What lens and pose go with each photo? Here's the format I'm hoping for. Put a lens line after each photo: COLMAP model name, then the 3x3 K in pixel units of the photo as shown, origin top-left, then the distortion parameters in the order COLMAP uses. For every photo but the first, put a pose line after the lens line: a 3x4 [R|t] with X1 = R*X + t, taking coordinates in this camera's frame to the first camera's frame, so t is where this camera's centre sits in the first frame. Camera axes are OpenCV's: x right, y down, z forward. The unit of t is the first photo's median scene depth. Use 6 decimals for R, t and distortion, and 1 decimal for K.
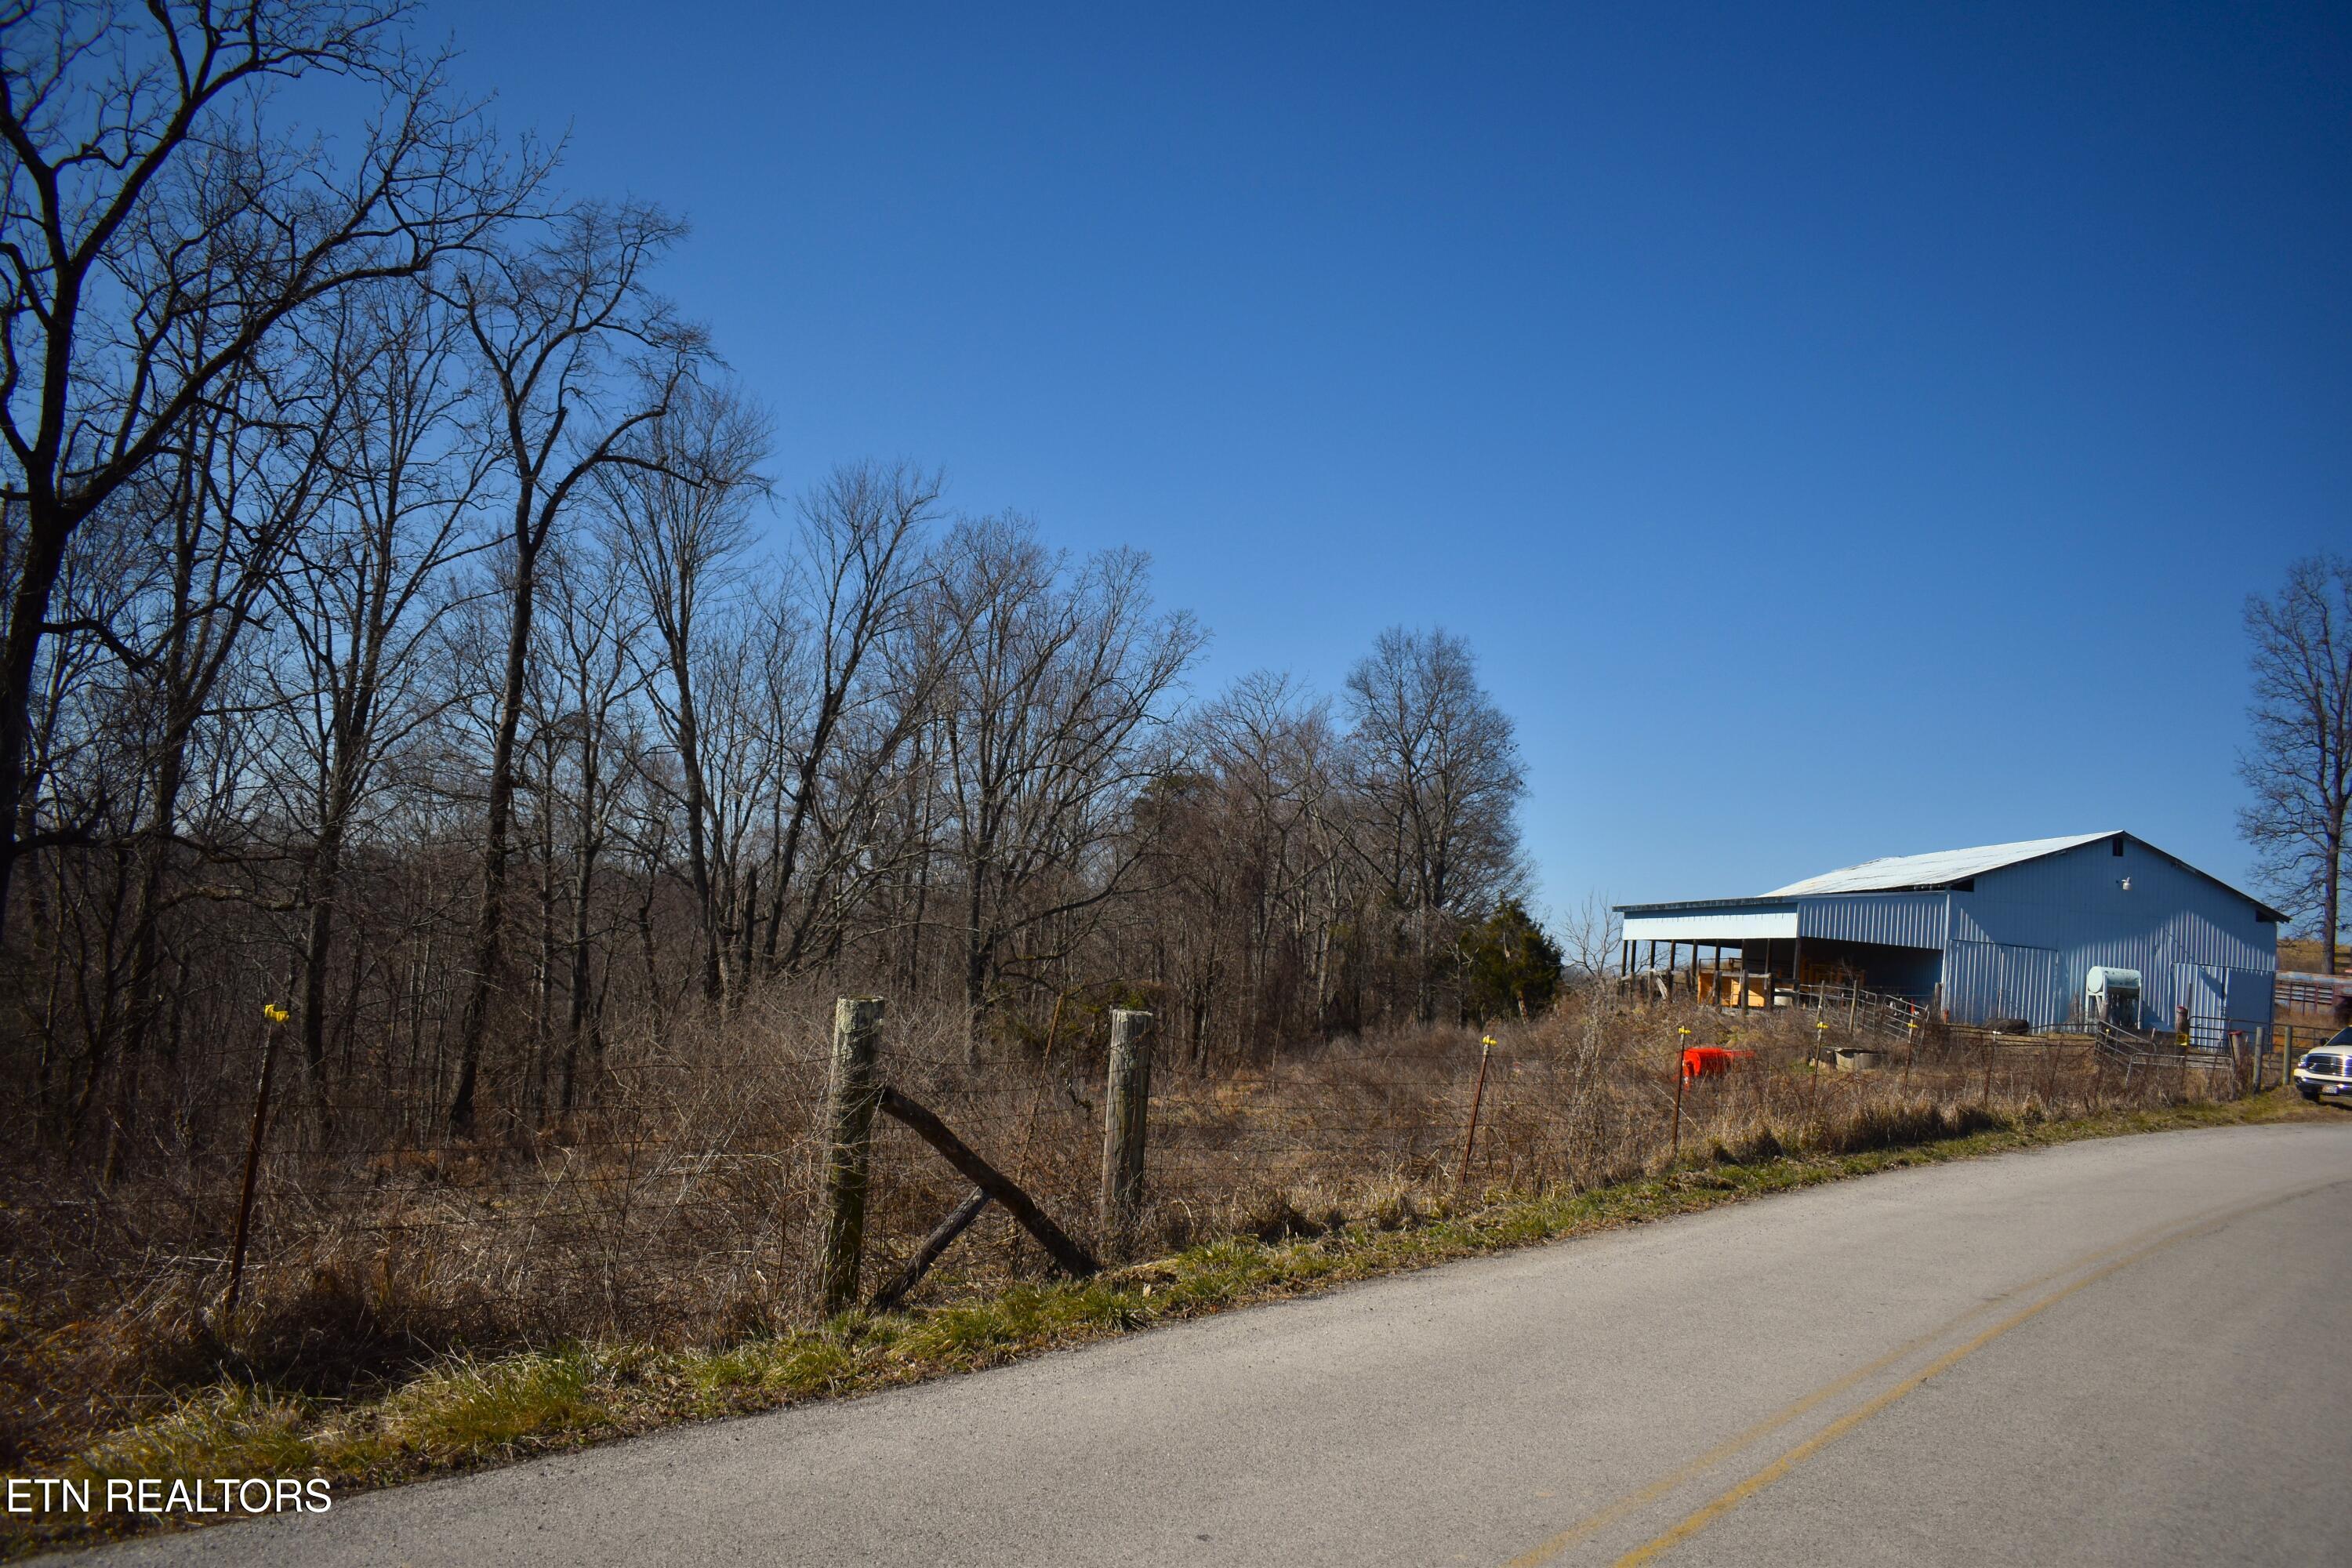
lens RADIAL K [[1847.0, 0, 1174.4], [0, 1847.0, 793.2], [0, 0, 1]] dist [-0.086869, 0.010265]
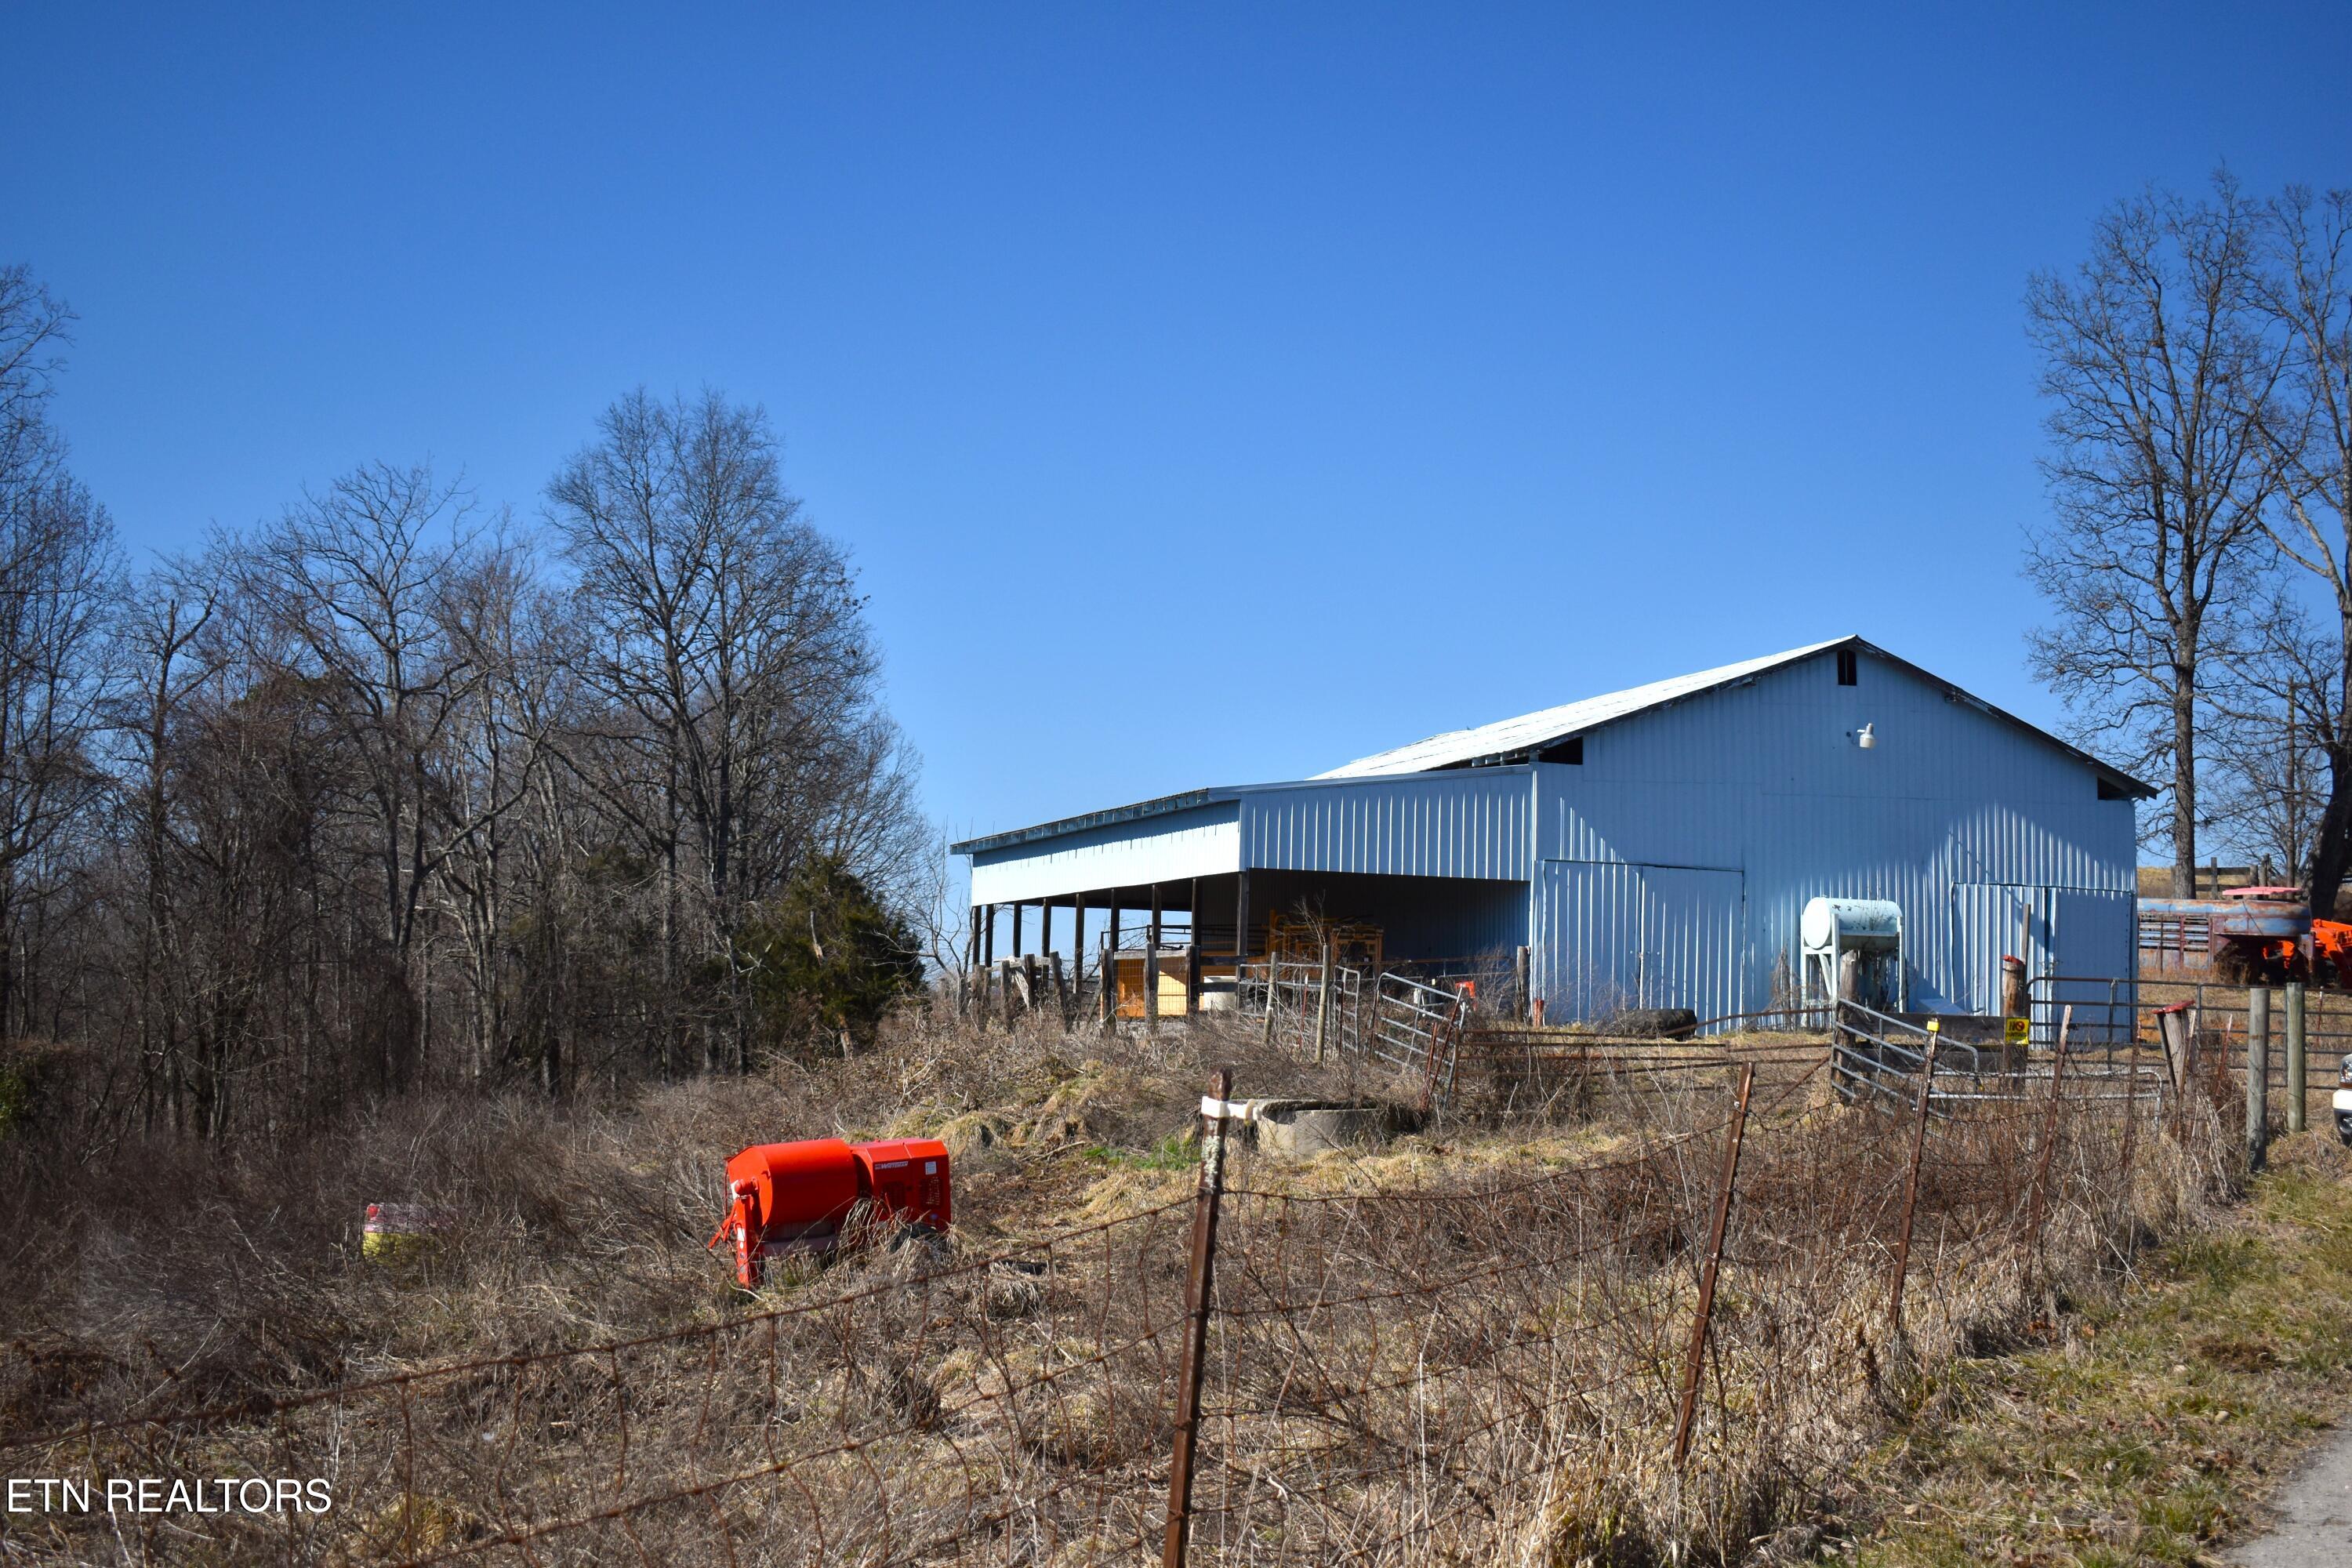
lens RADIAL K [[2650.3, 0, 1196.3], [0, 2650.3, 807.6], [0, 0, 1]] dist [-0.045756, 0.000000]
pose [[0.968129, -0.049265, 0.245559, 0.113483], [0.043183, 0.998614, 0.030096, 0.029299], [-0.246701, -0.018533, 0.968914, 0.229278]]
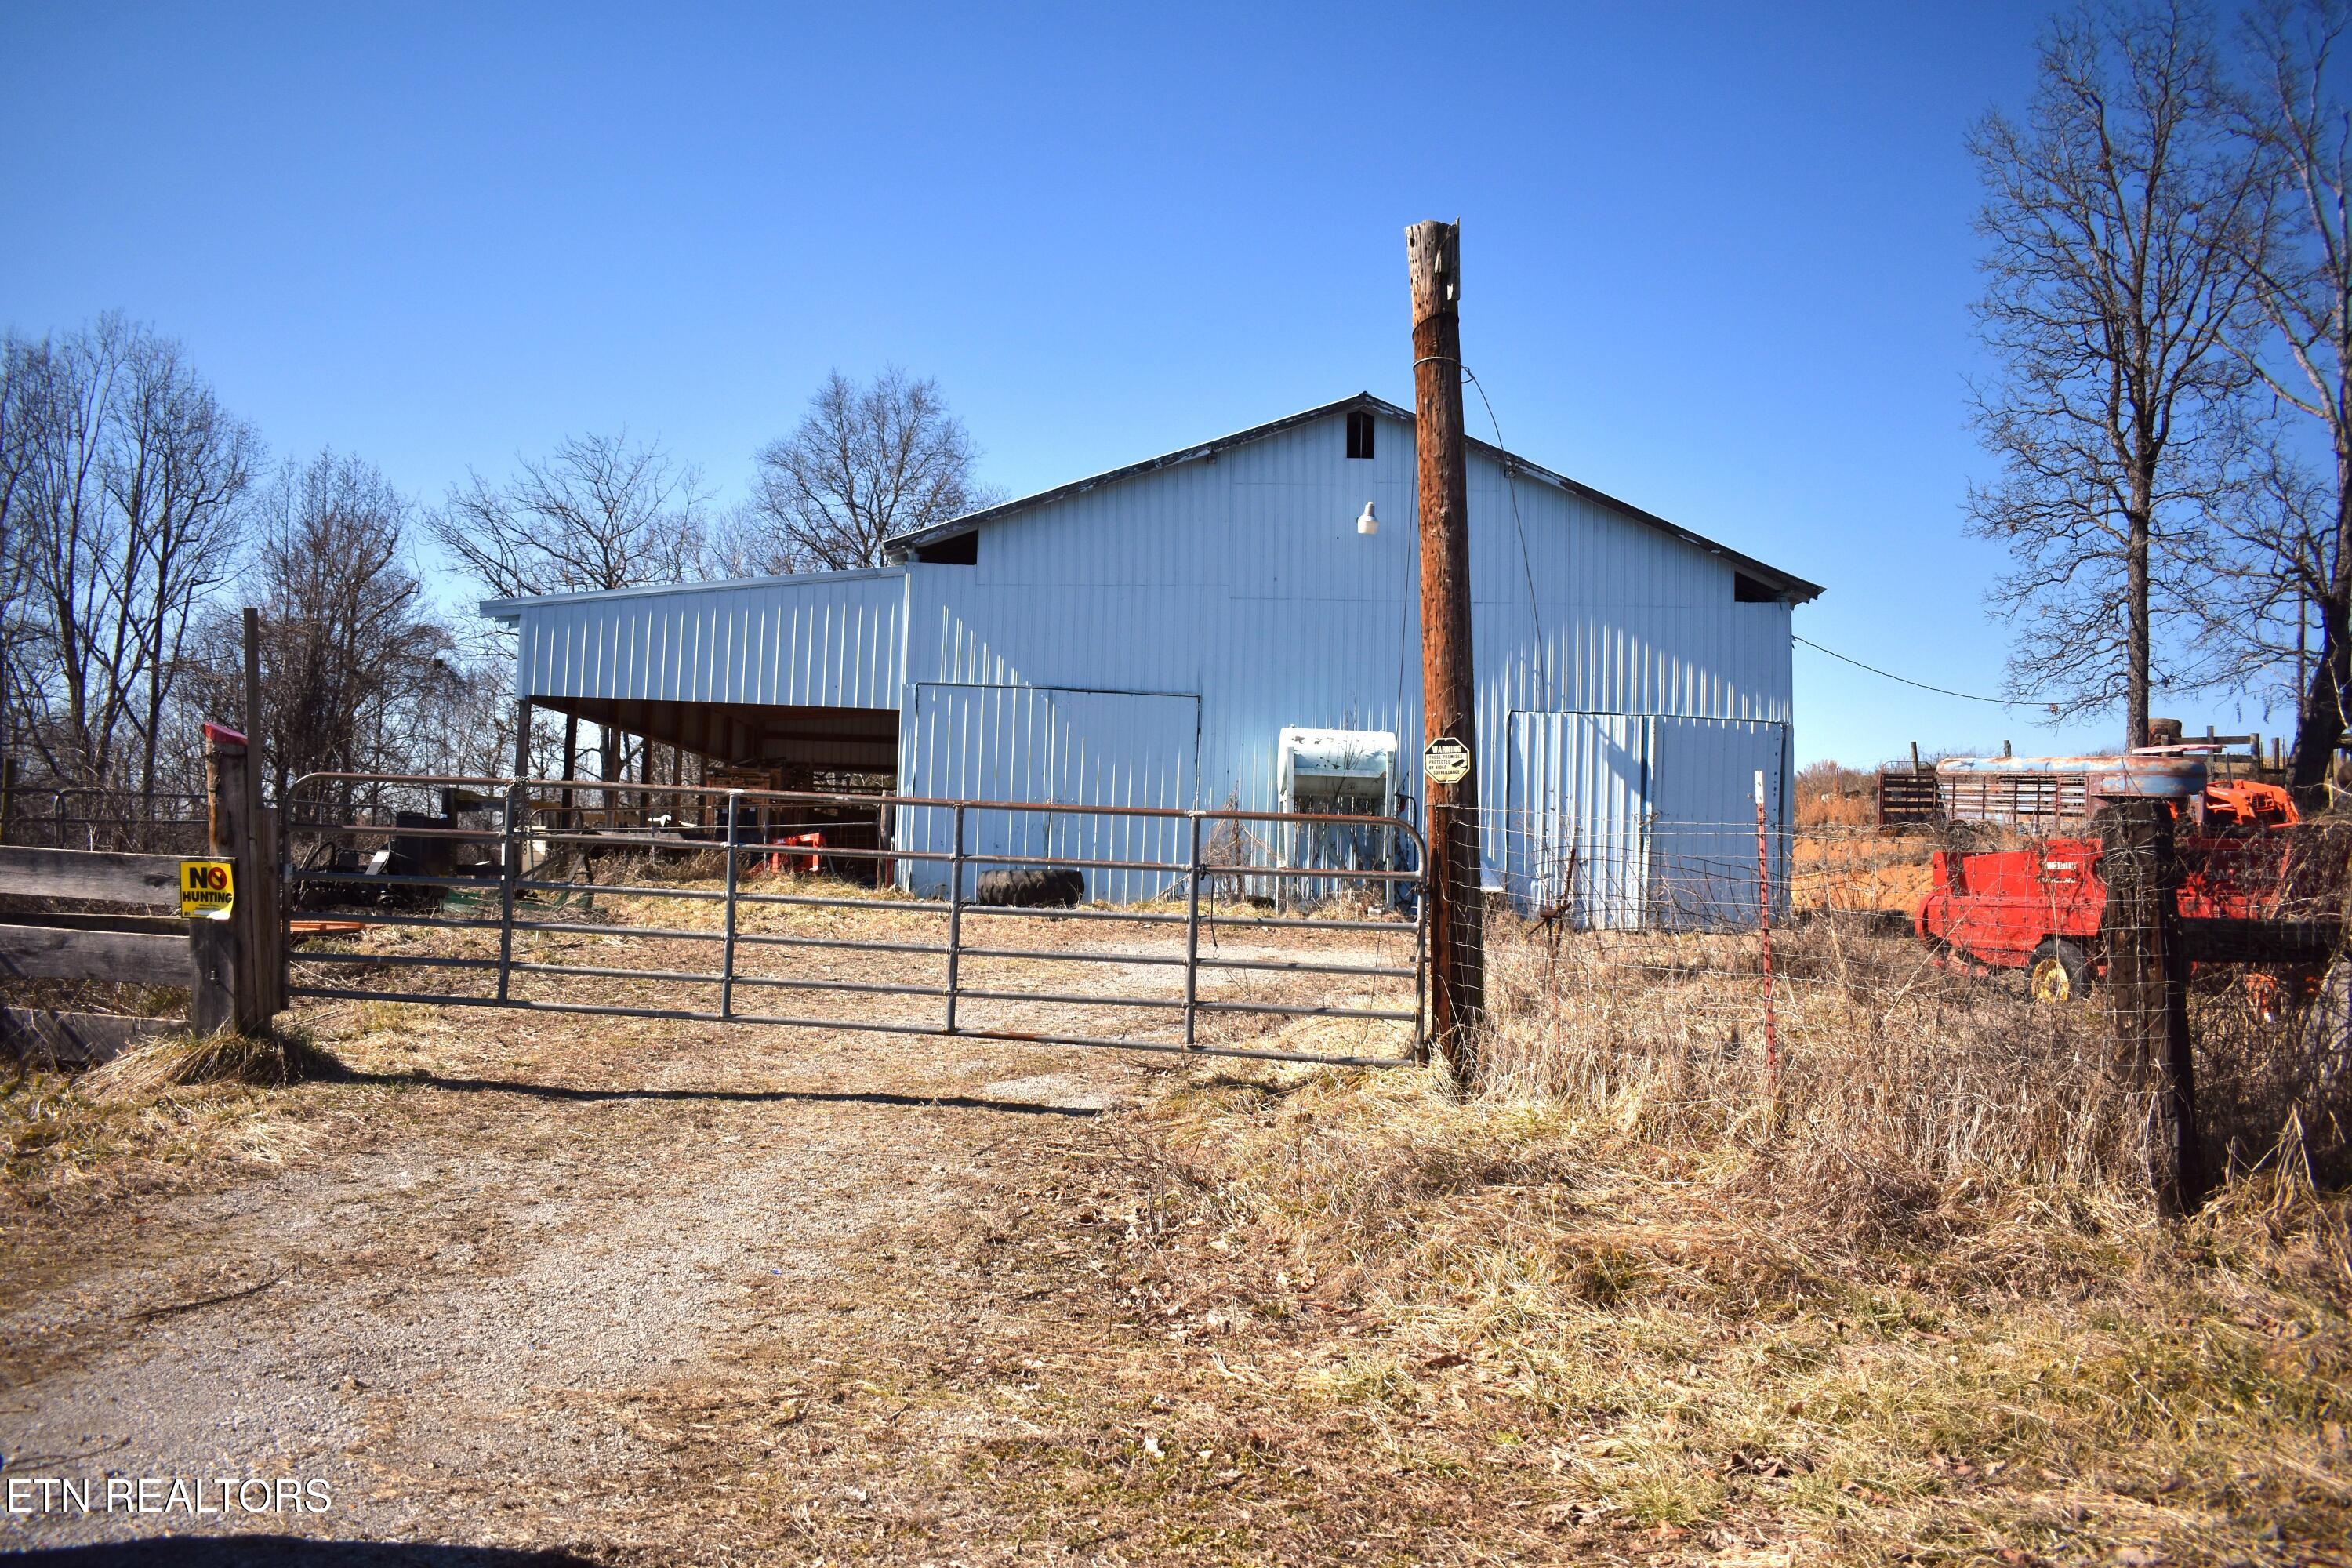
lens RADIAL K [[1847.0, 0, 1197.1], [0, 1847.0, 796.2], [0, 0, 1]] dist [-0.086869, 0.010265]
pose [[0.997851, -0.061871, -0.021563, 0.367162], [0.062722, 0.997175, 0.041322, 0.068339], [0.018945, -0.042586, 0.998913, 0.437221]]
